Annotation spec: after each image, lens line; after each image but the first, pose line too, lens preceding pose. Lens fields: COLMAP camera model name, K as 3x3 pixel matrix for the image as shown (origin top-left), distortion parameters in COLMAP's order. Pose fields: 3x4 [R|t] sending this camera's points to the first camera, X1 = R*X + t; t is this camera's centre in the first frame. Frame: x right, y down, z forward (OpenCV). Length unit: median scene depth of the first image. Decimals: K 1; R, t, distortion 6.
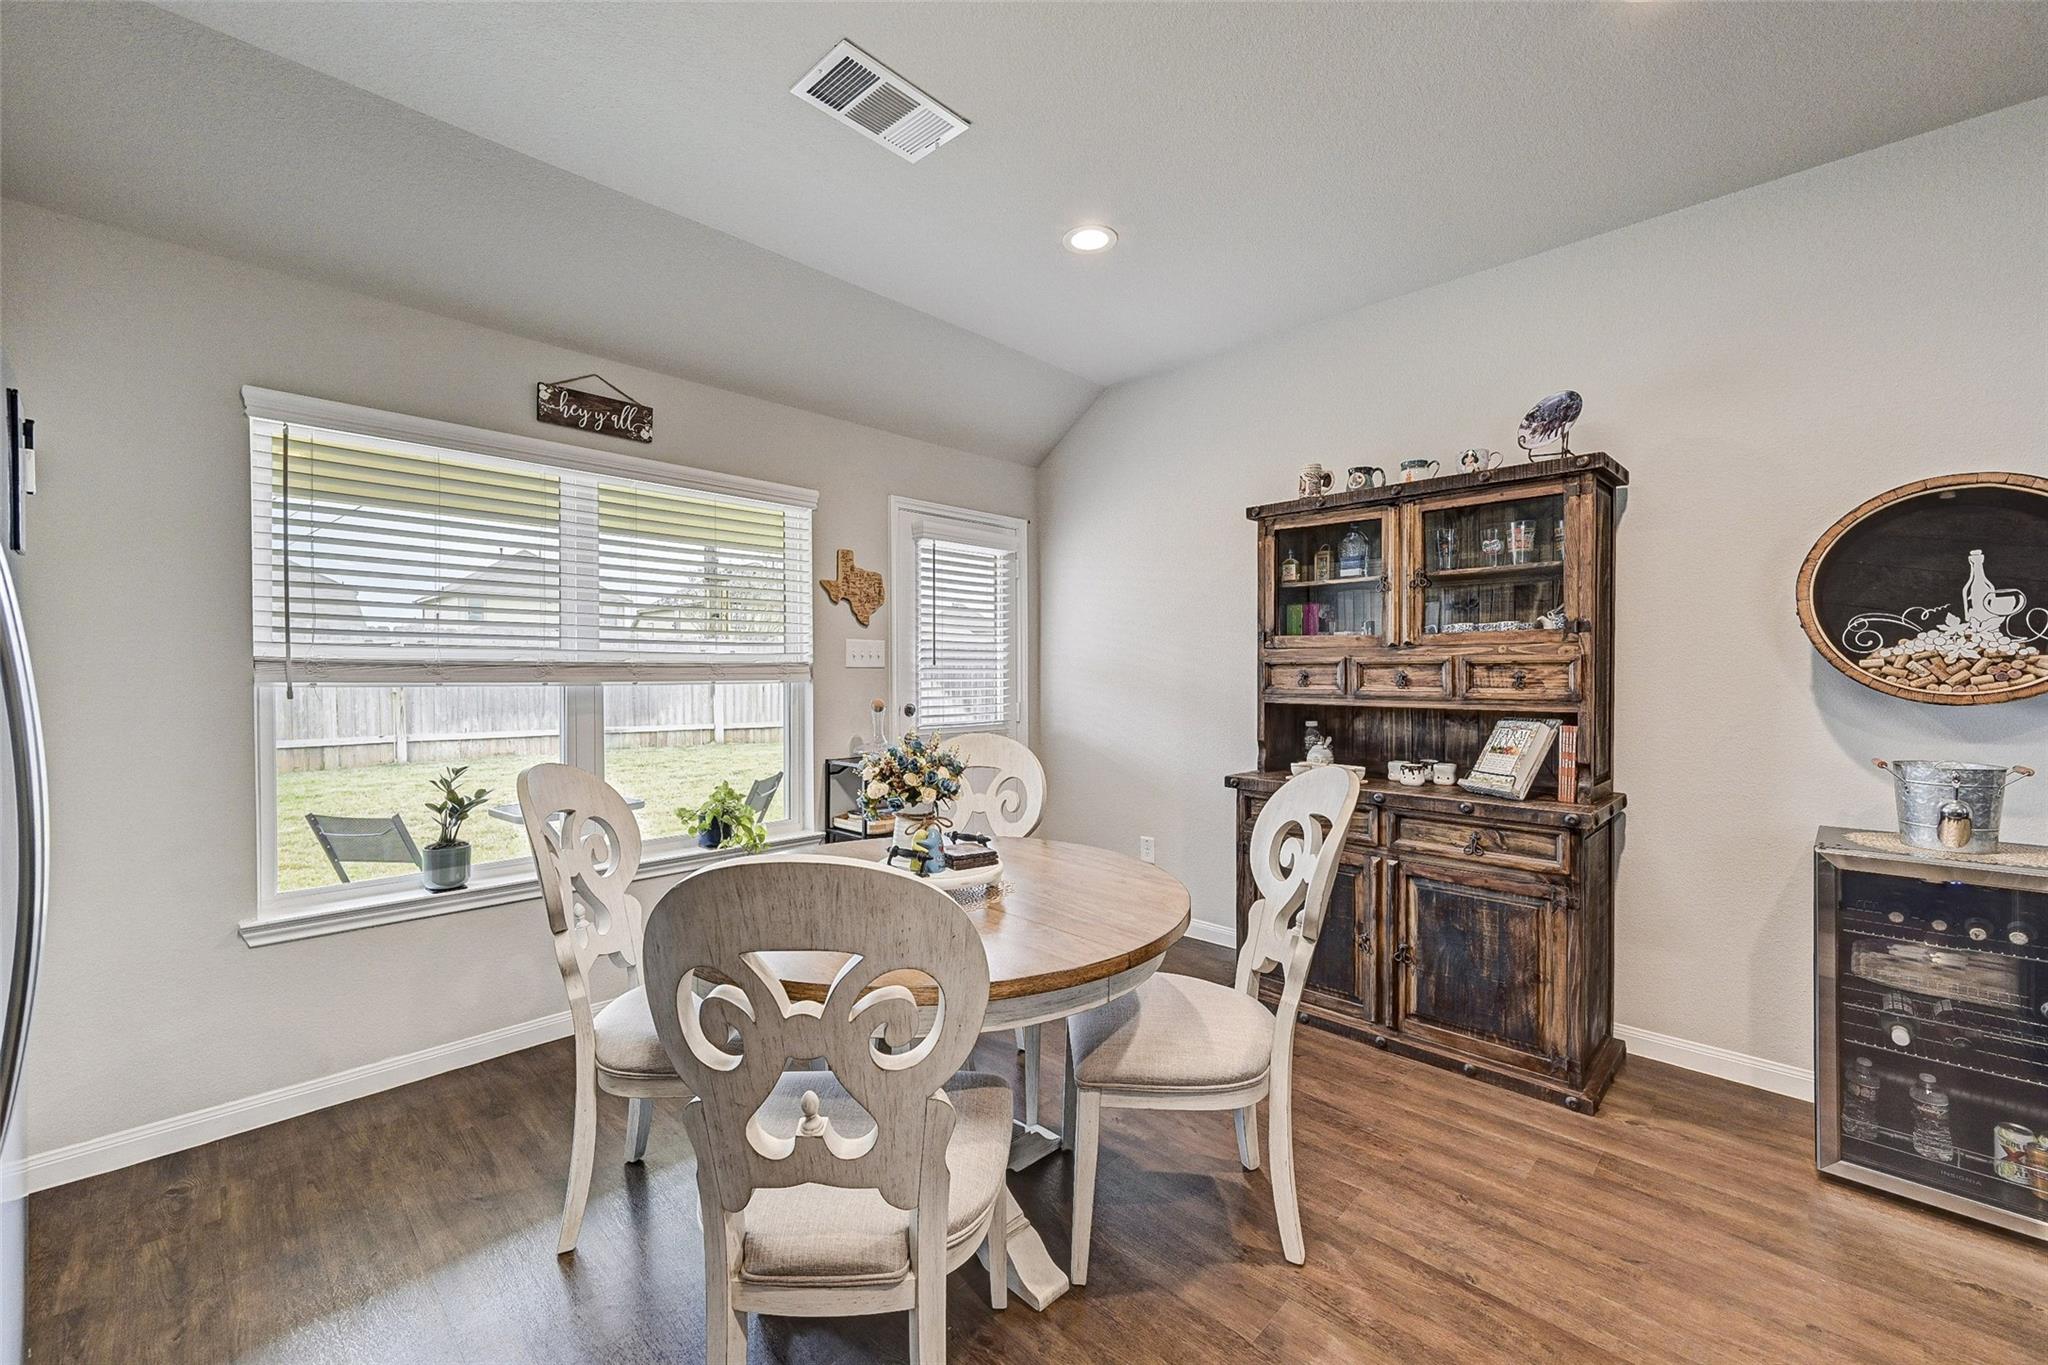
lens RADIAL K [[810.8, 0, 997.7], [0, 810.8, 676.7], [0, 0, 1]] dist [0.000595, 0.001136]
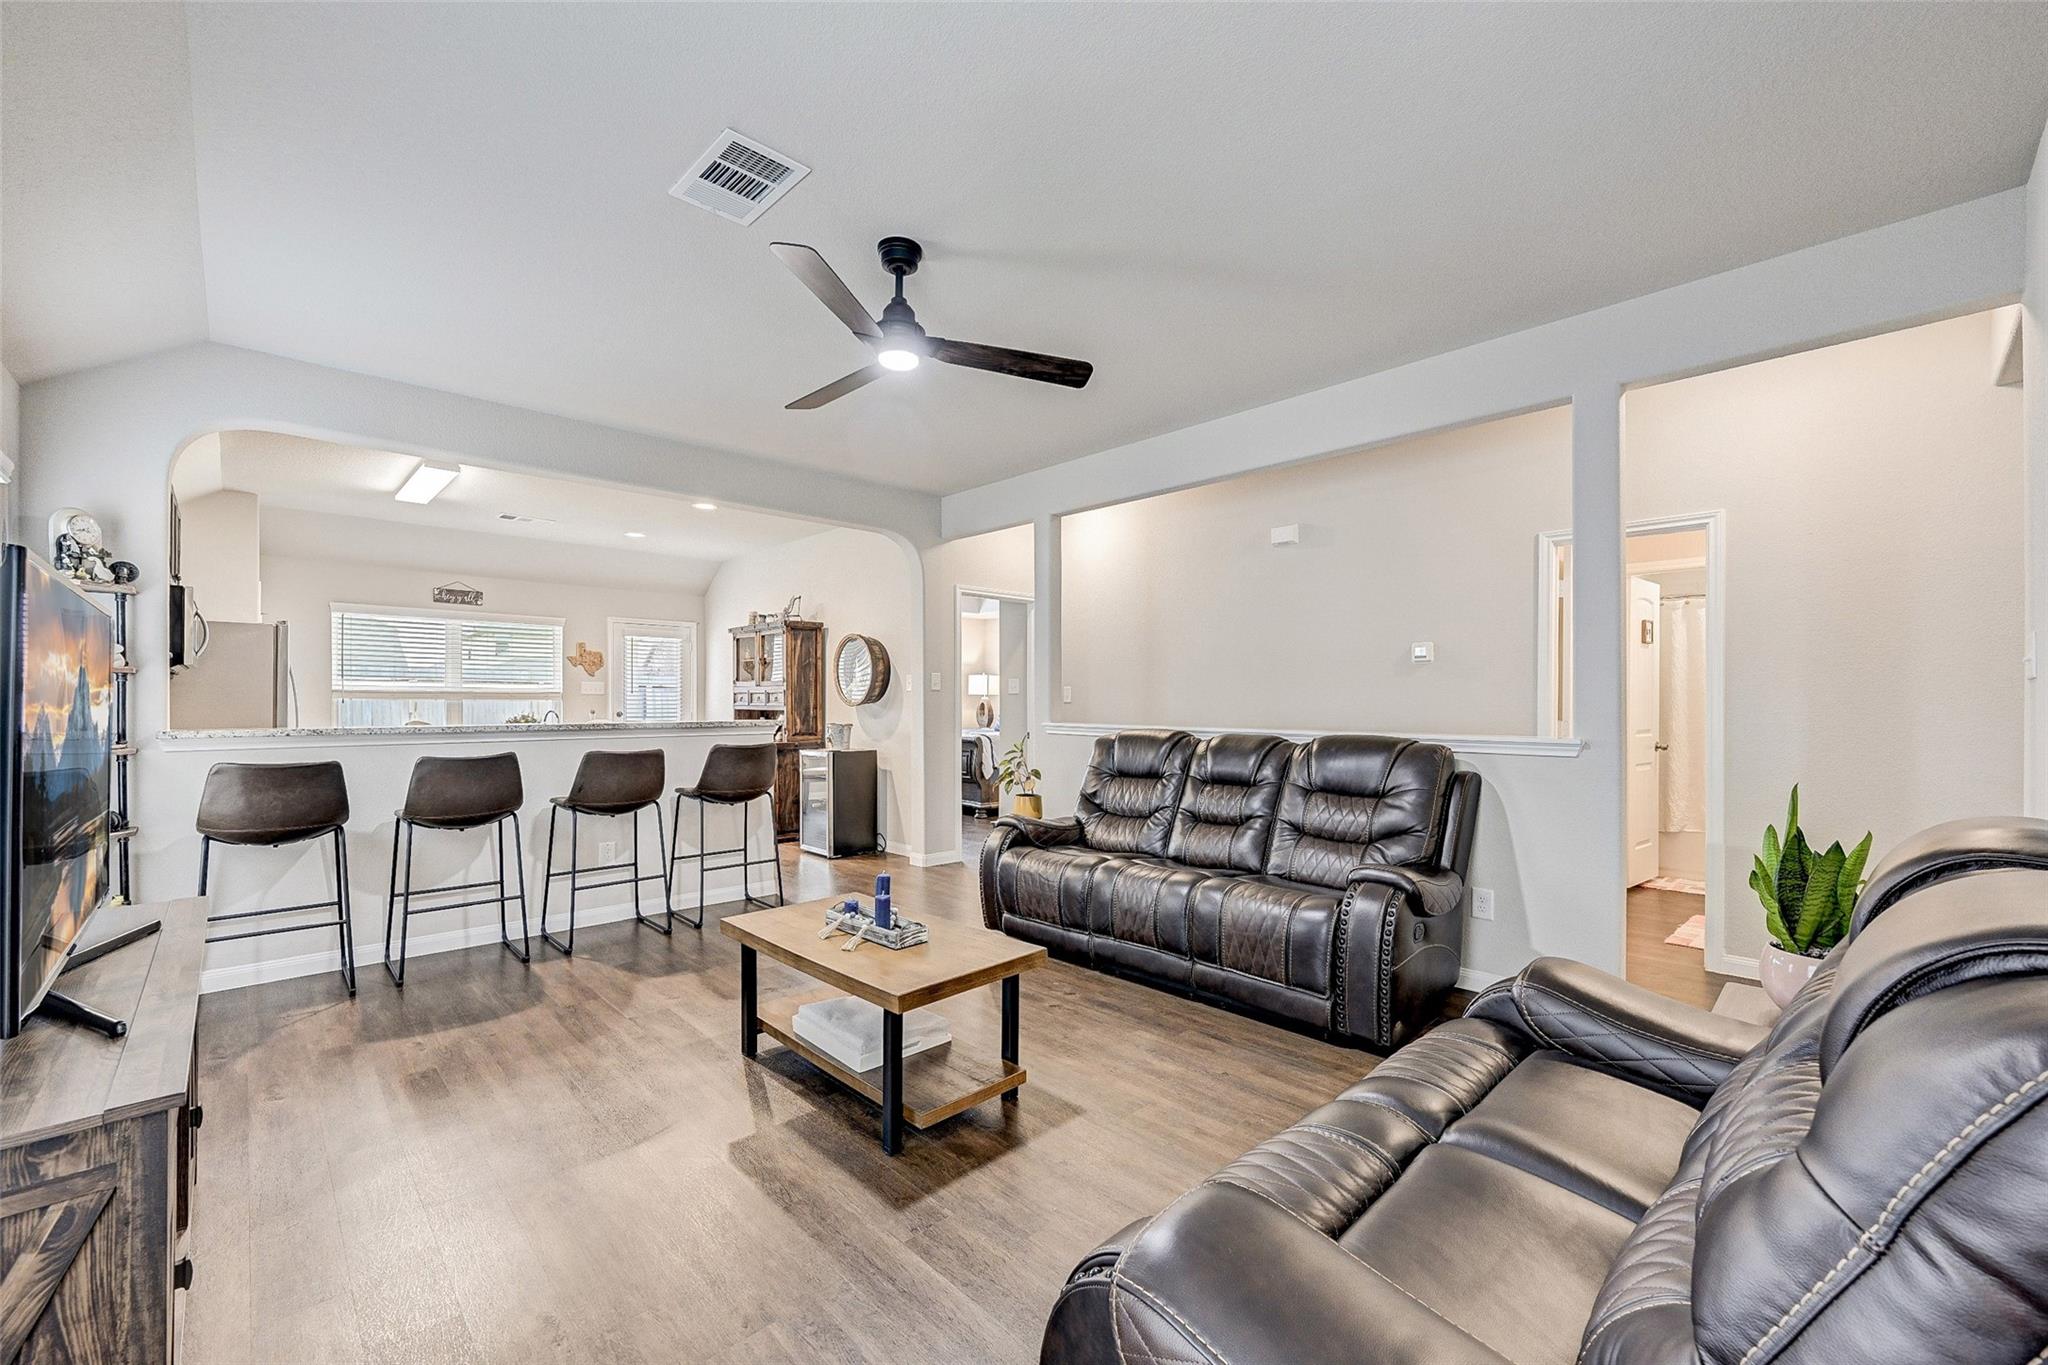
lens RADIAL K [[810.8, 0, 1015.0], [0, 810.8, 702.6], [0, 0, 1]] dist [0.000595, 0.001136]
pose [[0.999349, 0.005313, -0.035680, 1.454836], [-0.005678, 0.999933, -0.010129, 0.037570], [0.035623, 0.010325, 0.999312, -1.617317]]
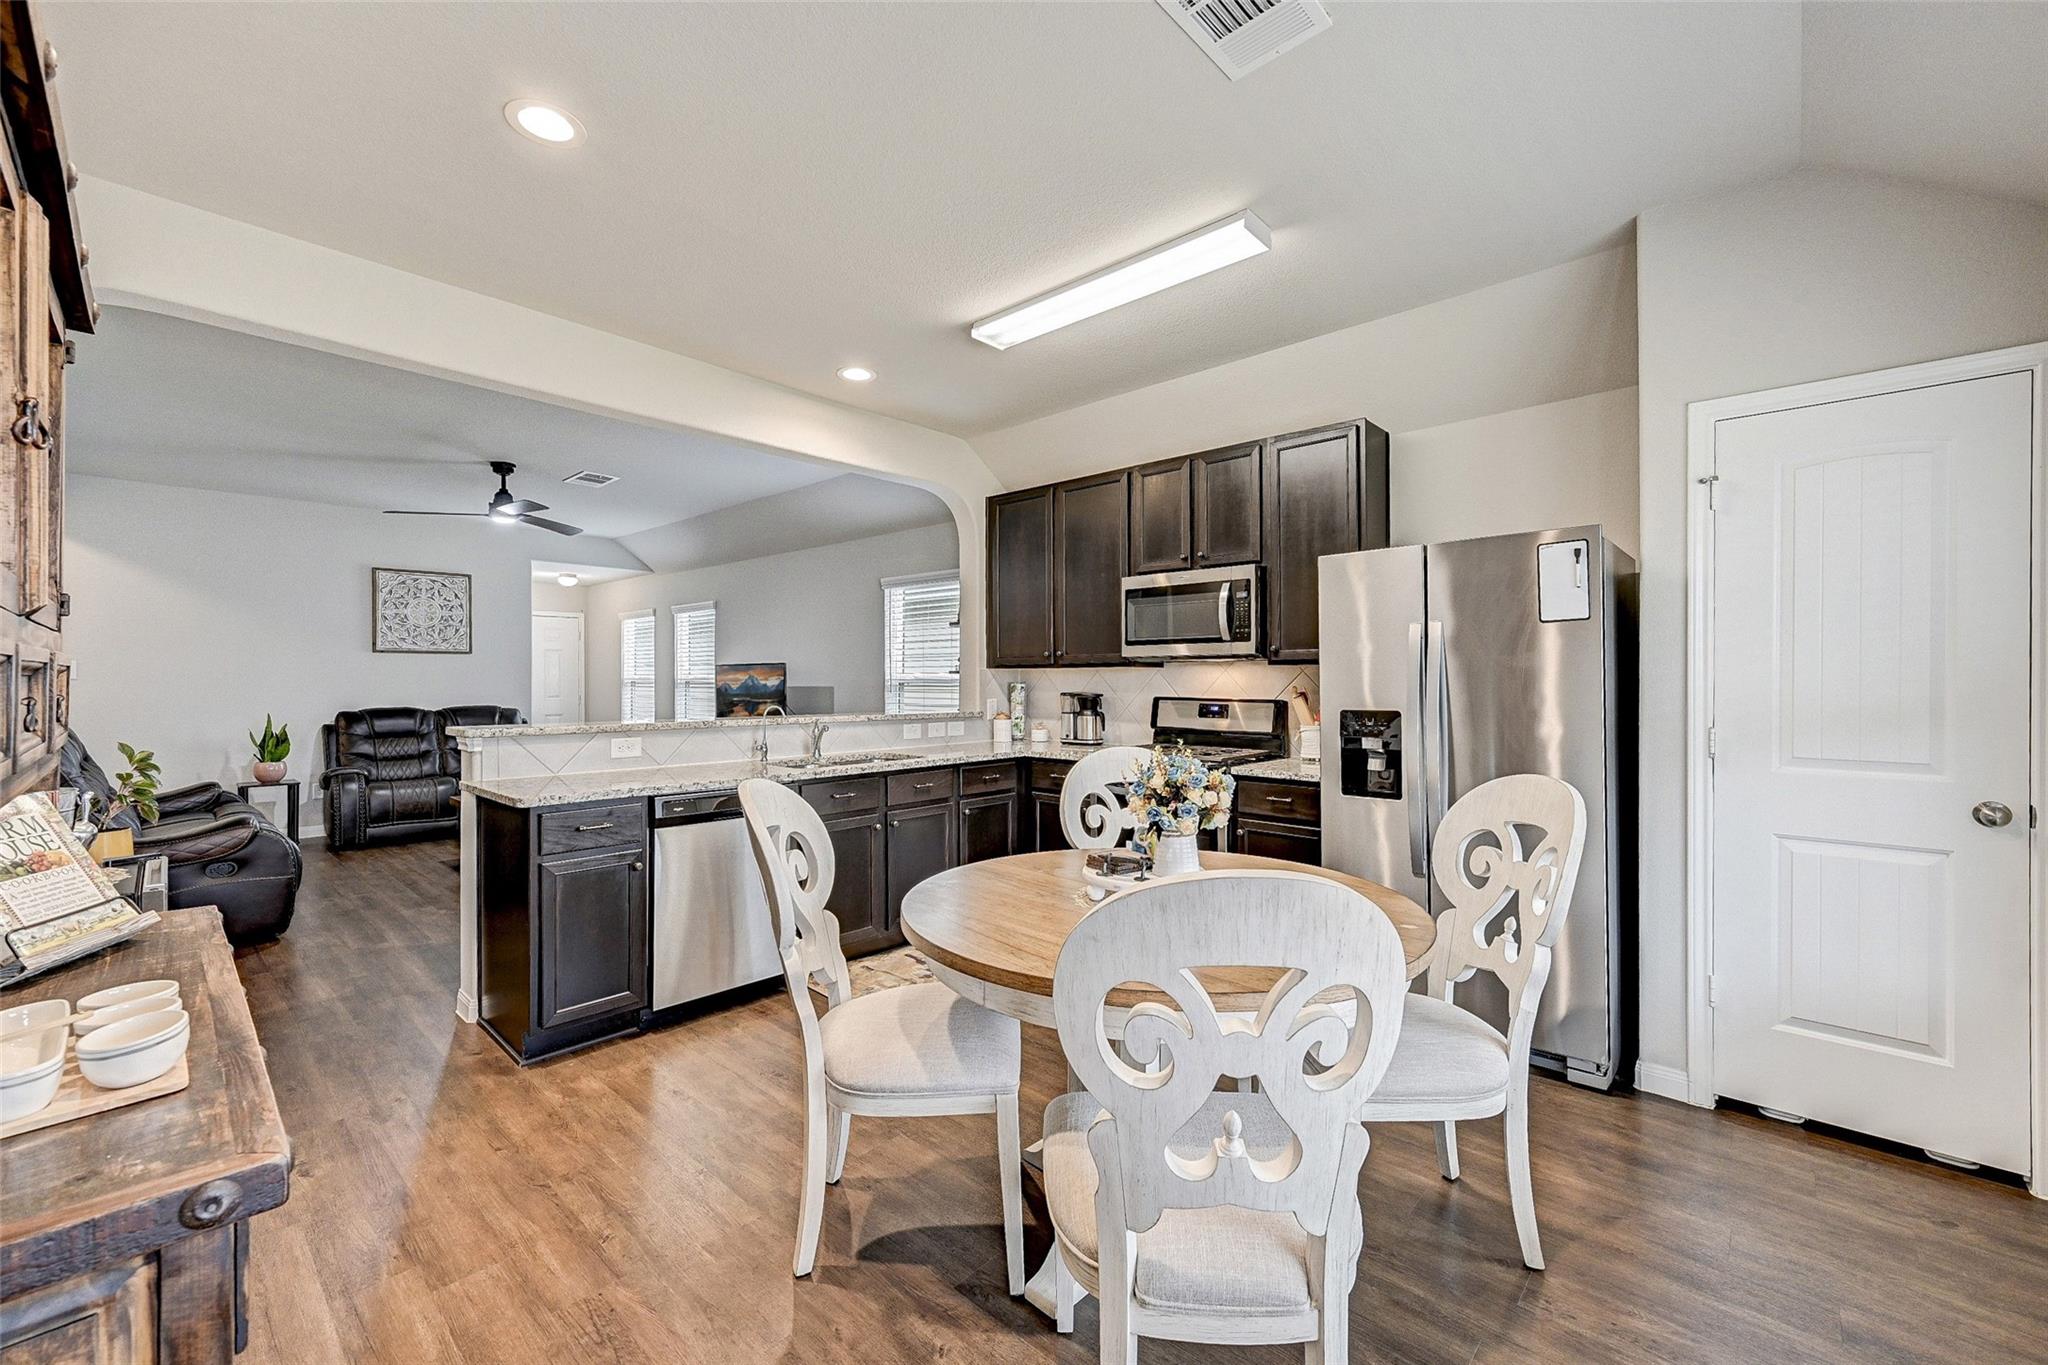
lens RADIAL K [[810.8, 0, 996.2], [0, 810.8, 680.1], [0, 0, 1]] dist [0.000595, 0.001136]
pose [[-0.999681, 0.000160, -0.025261, 0.098399], [0.000045, 0.999990, 0.004553, -0.012580], [0.025262, 0.004551, -0.999671, 1.389577]]
